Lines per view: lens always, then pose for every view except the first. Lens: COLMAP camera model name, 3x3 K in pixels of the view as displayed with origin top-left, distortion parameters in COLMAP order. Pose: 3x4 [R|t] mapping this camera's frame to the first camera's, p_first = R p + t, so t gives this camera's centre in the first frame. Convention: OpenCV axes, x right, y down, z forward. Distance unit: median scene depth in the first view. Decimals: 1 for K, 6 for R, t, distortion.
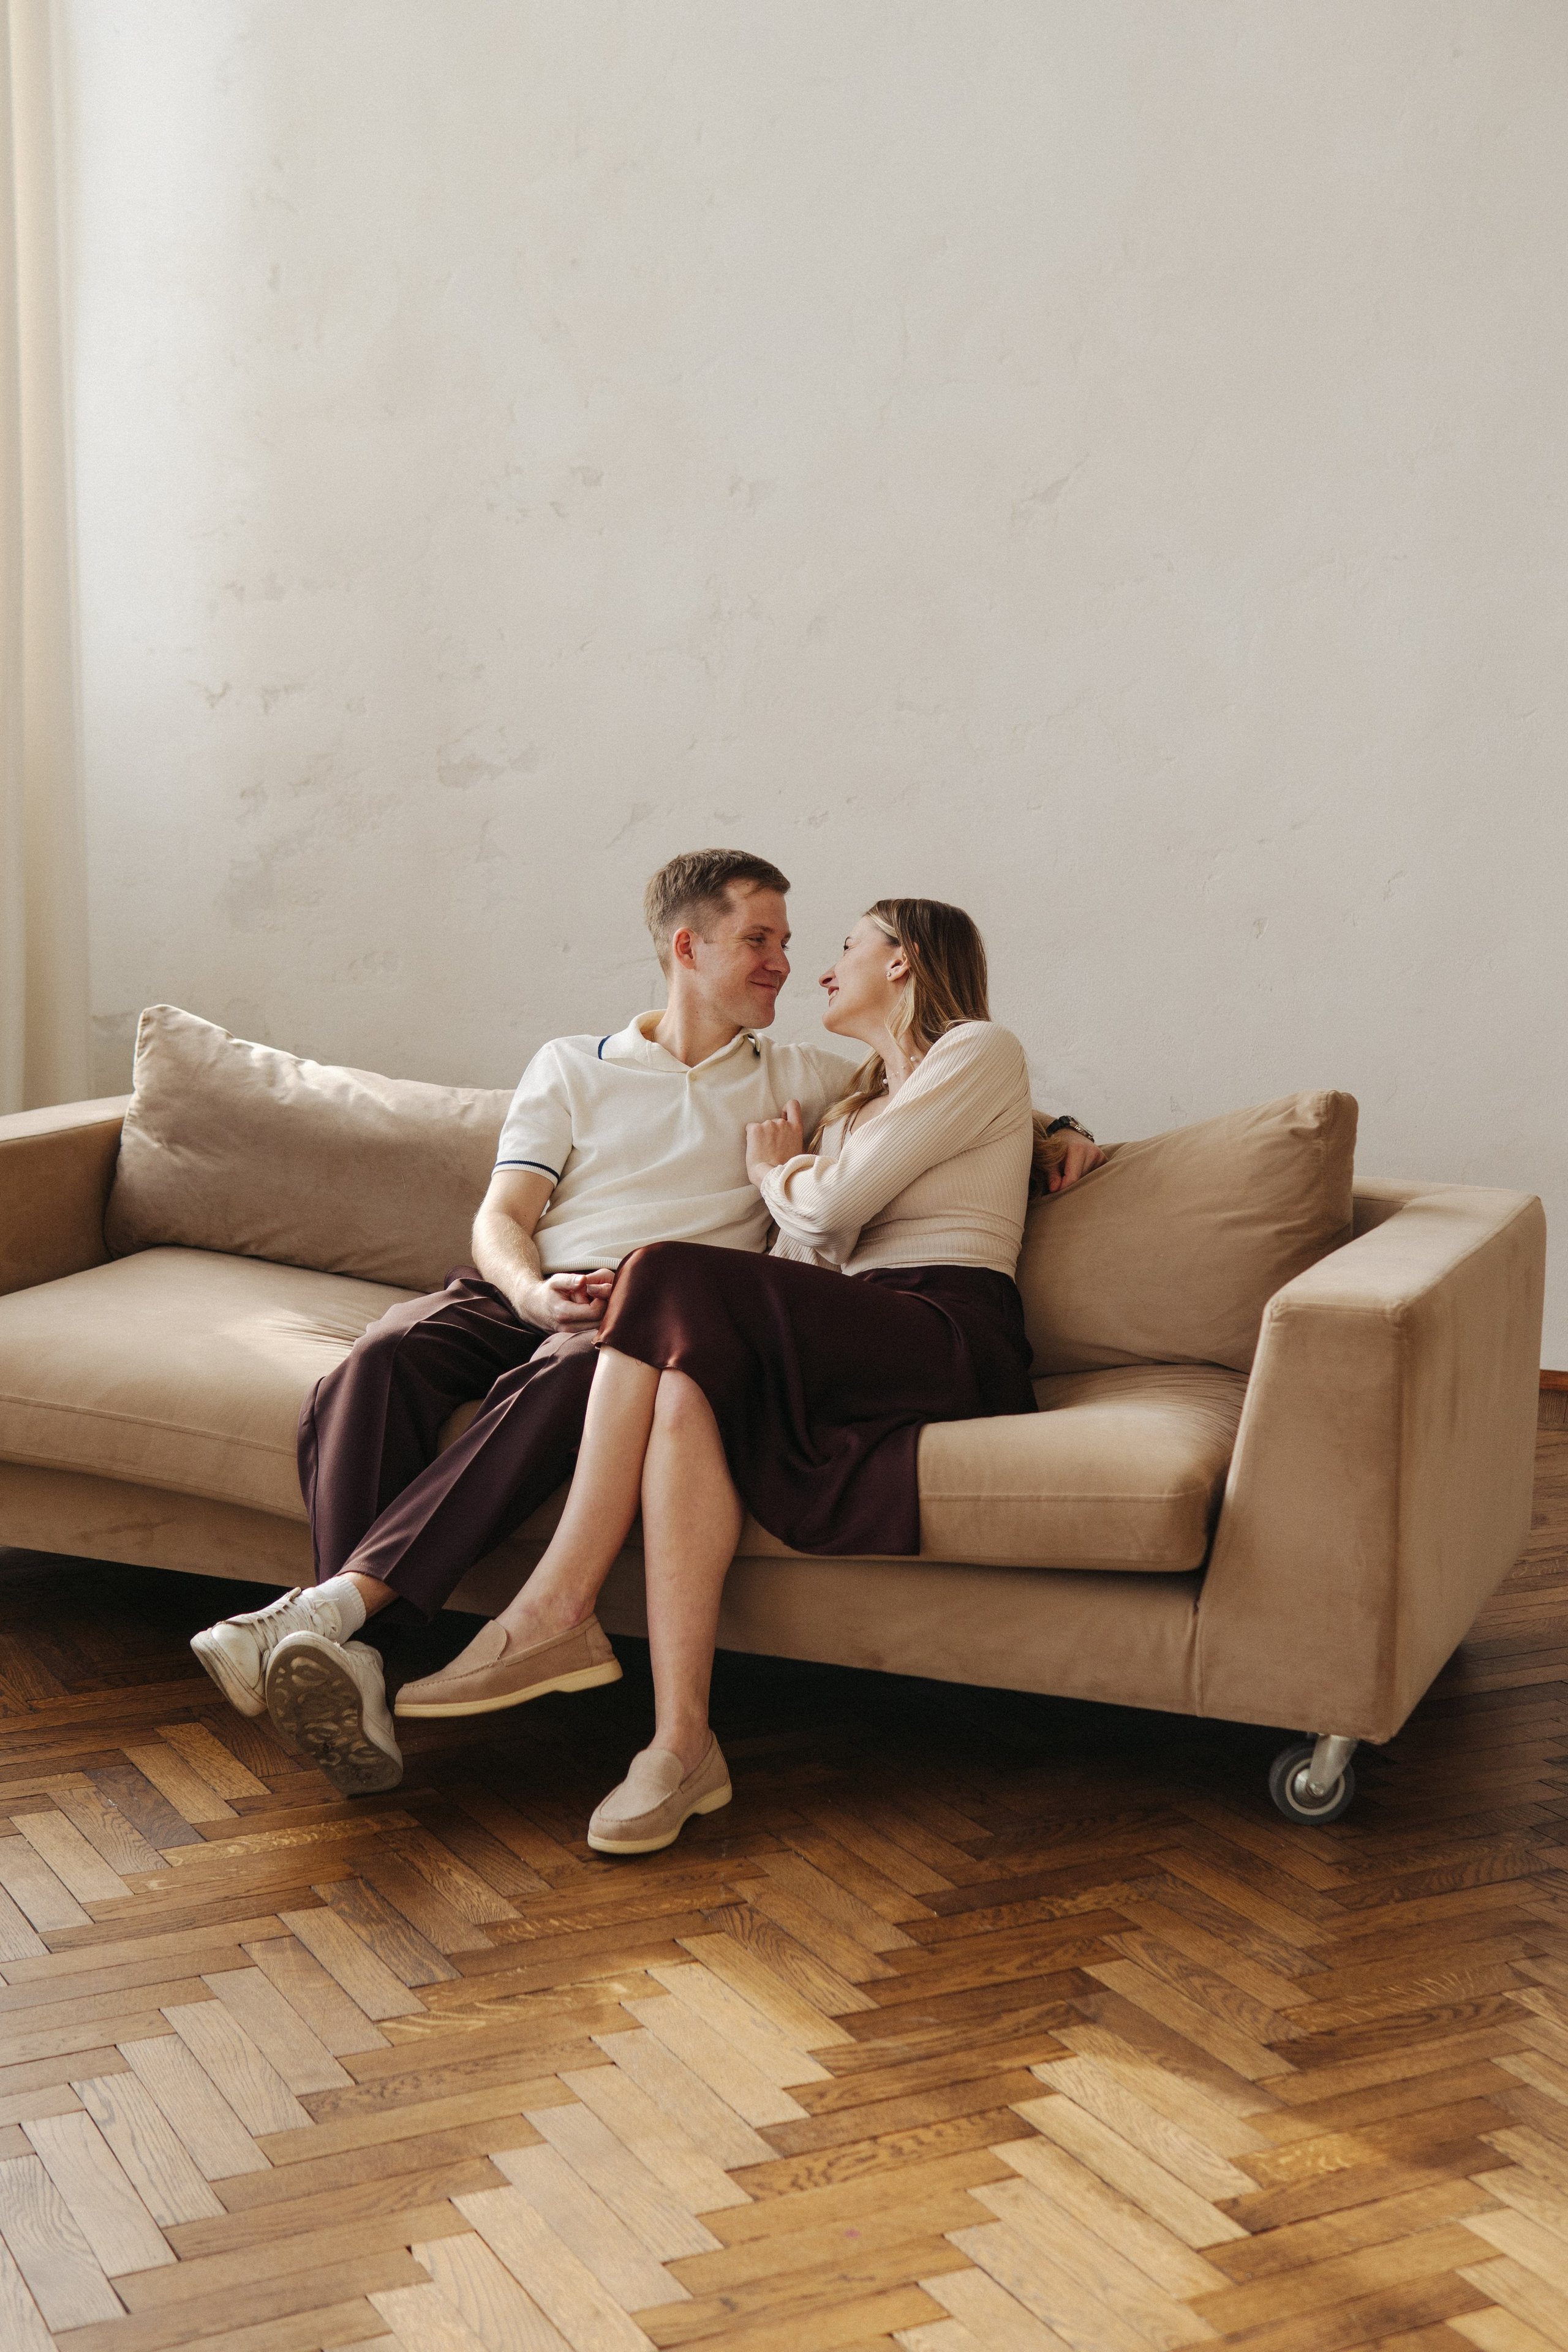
lens RADIAL K [[3090.3, 0, 784.0], [0, 3090.3, 1176.0], [0, 0, 1]] dist [-0.012108, 0.237277]
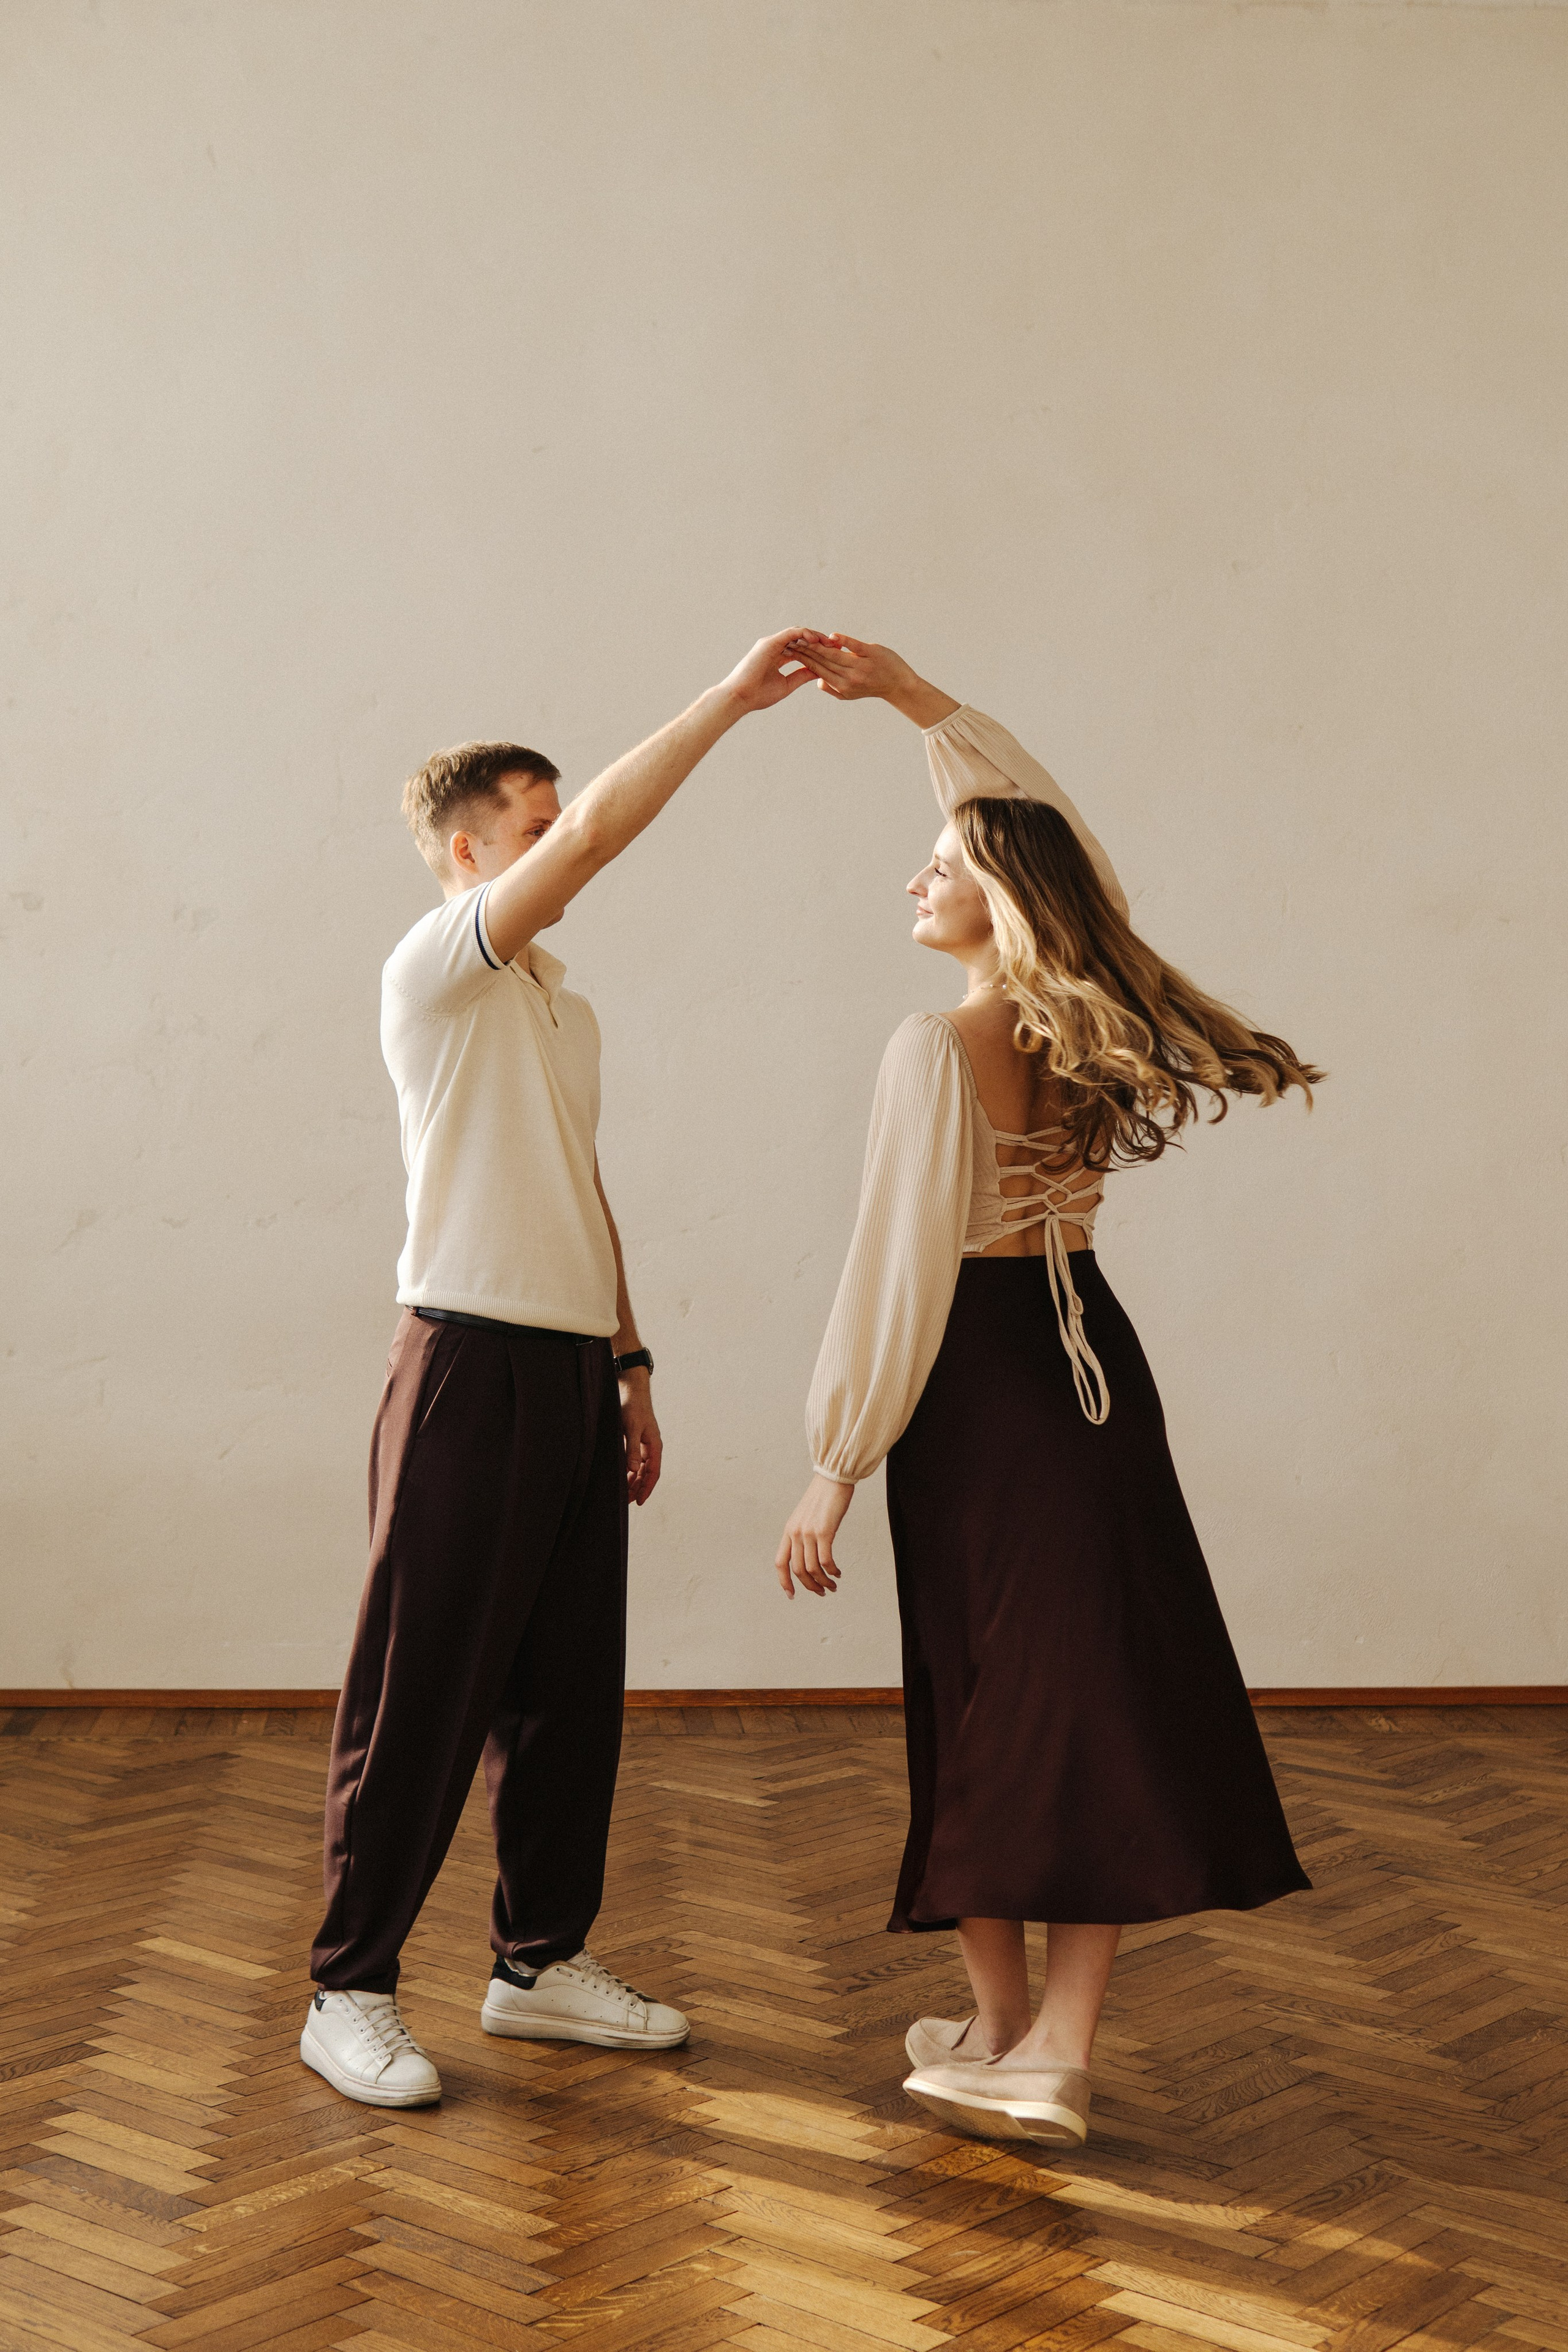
lens RADIAL K [[3093.9, 0, 784.0], [0, 3093.9, 1176.0], [0, 0, 1]] dist [-0.017351, 0.275790]
pose [[0.932287, -0.020702, 0.361126, -0.362932], [0.065052, 0.991679, -0.111088, -0.002159], [-0.355821, 0.127058, 0.925877, -0.086545]]
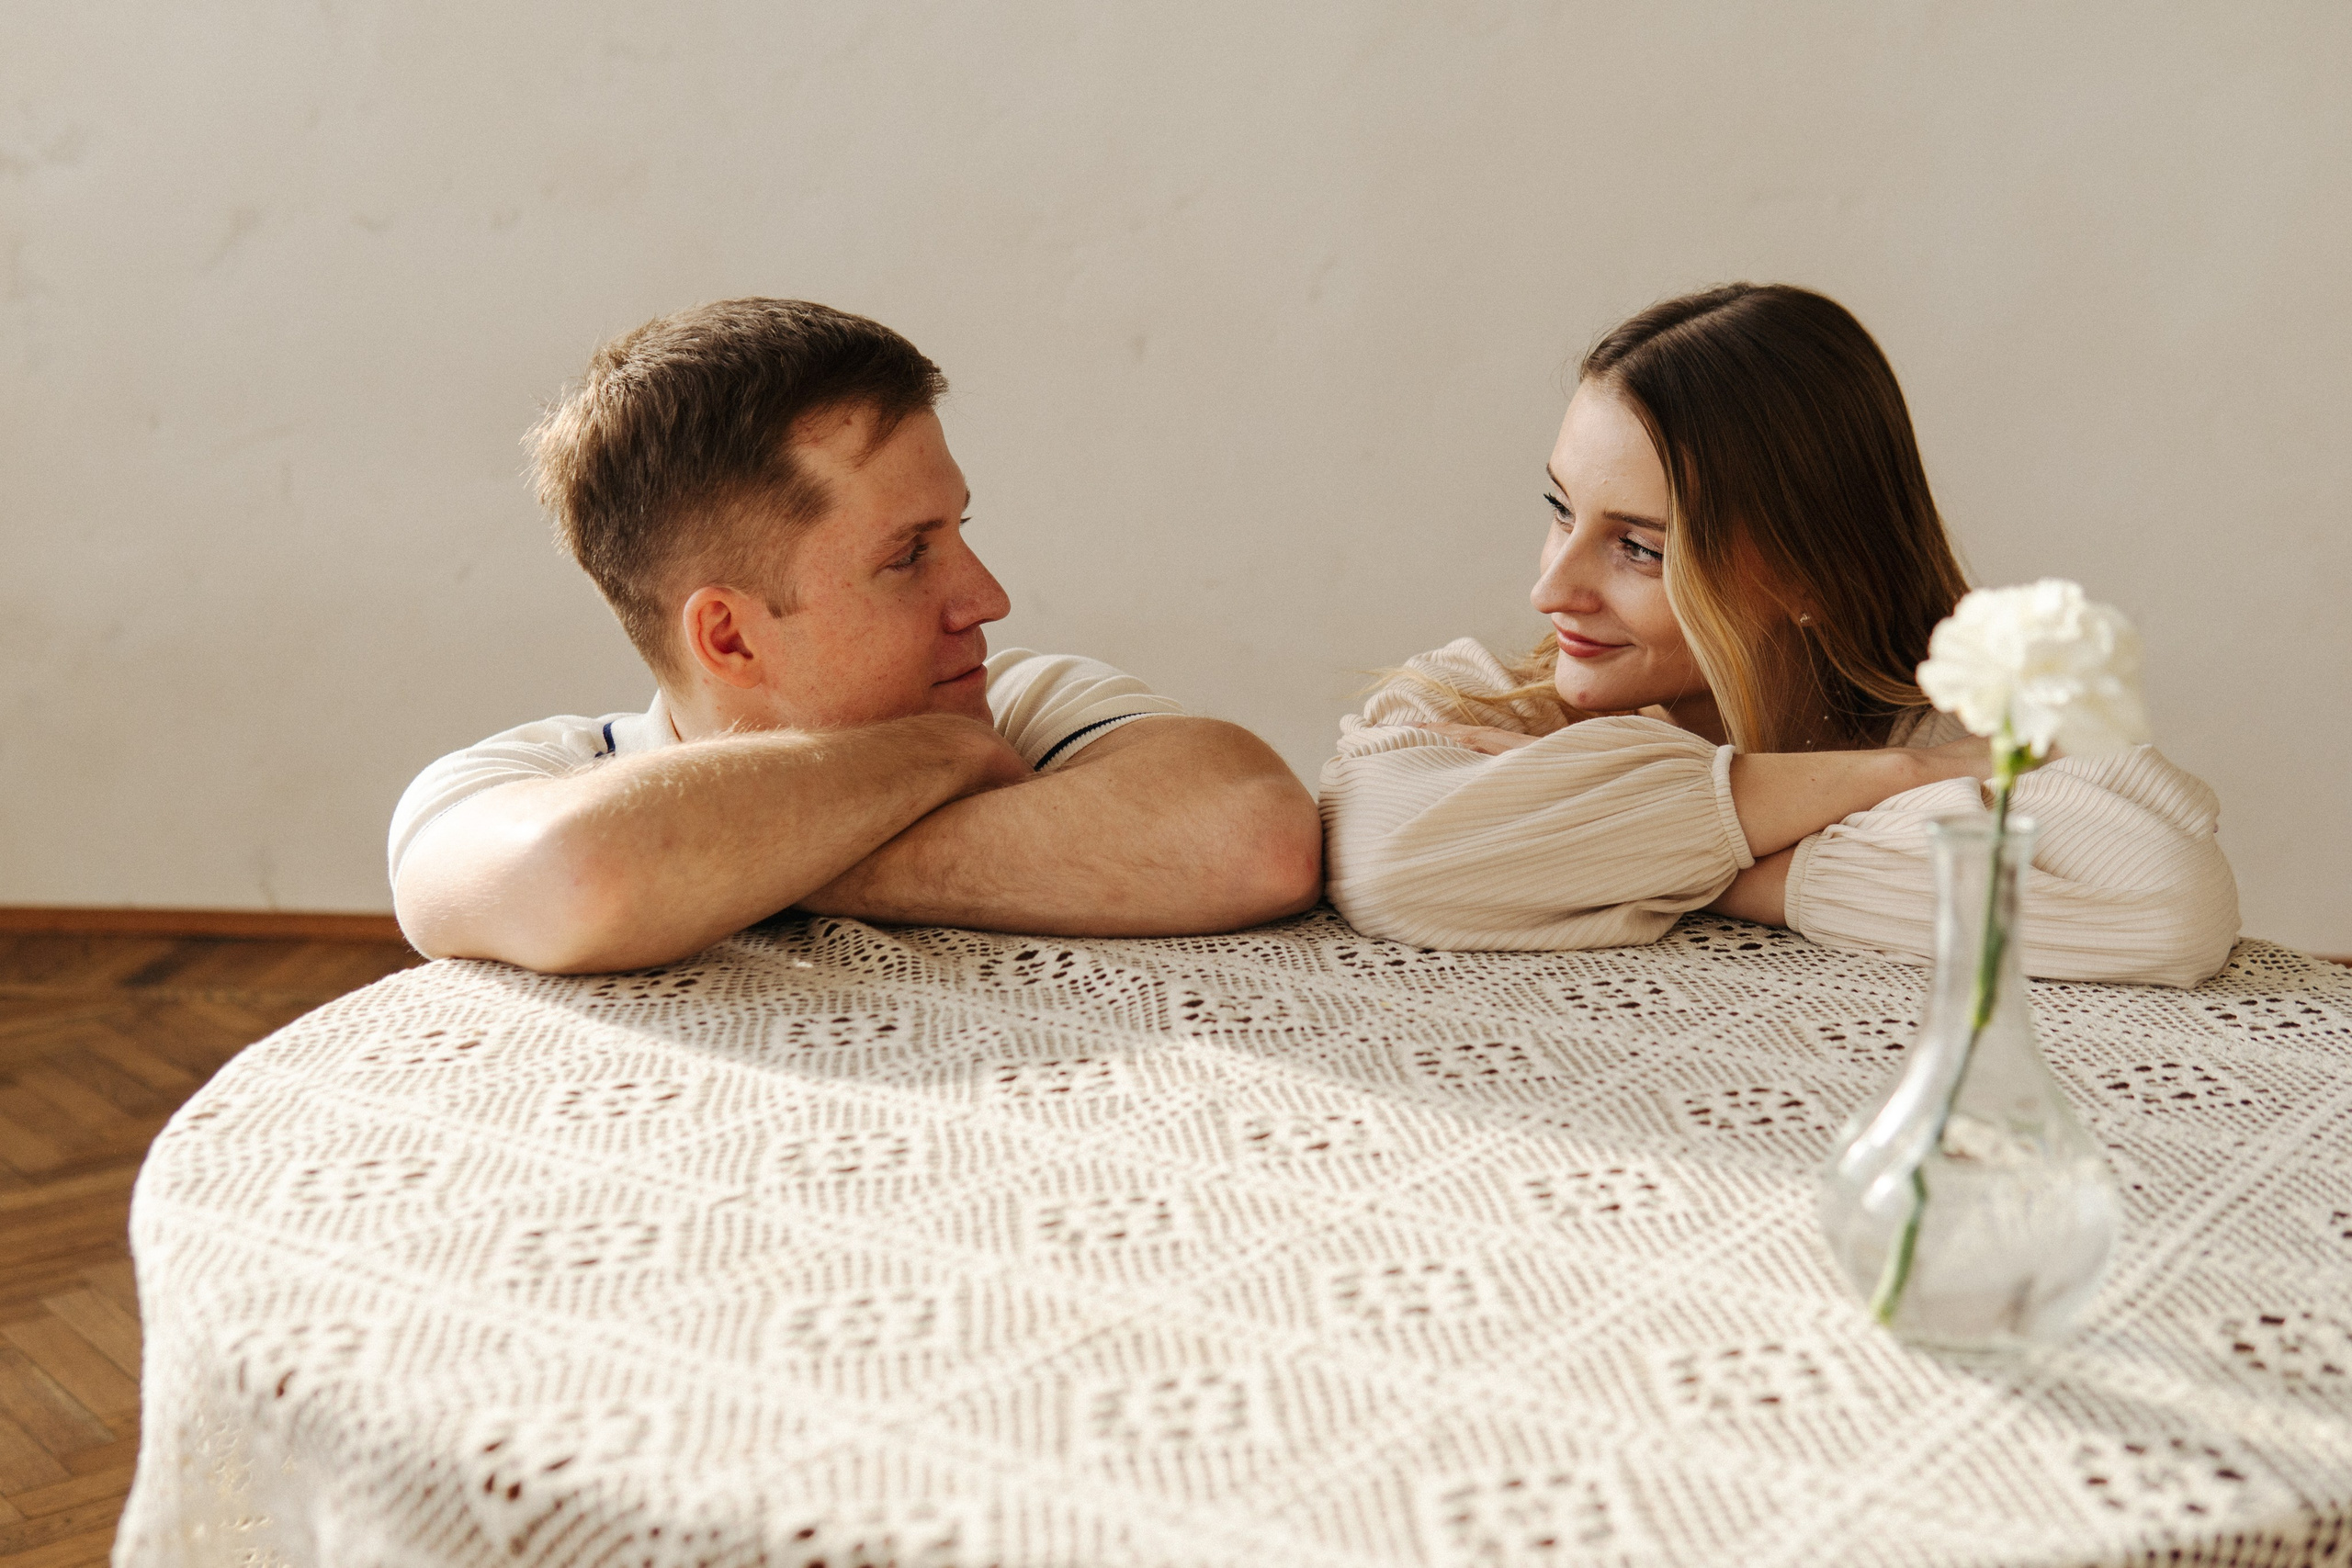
lens RADIAL K [[3106.9, 0, 1176.0], [0, 3106.9, 784.0], [0, 0, 1]] dist [0.021361, 0.104162]
pose [[0.985451, -0.064823, 0.157112, 0.072287], [0.057390, 0.997028, 0.051398, -0.028385], [-0.159977, -0.041634, 0.986242, 0.486354]]
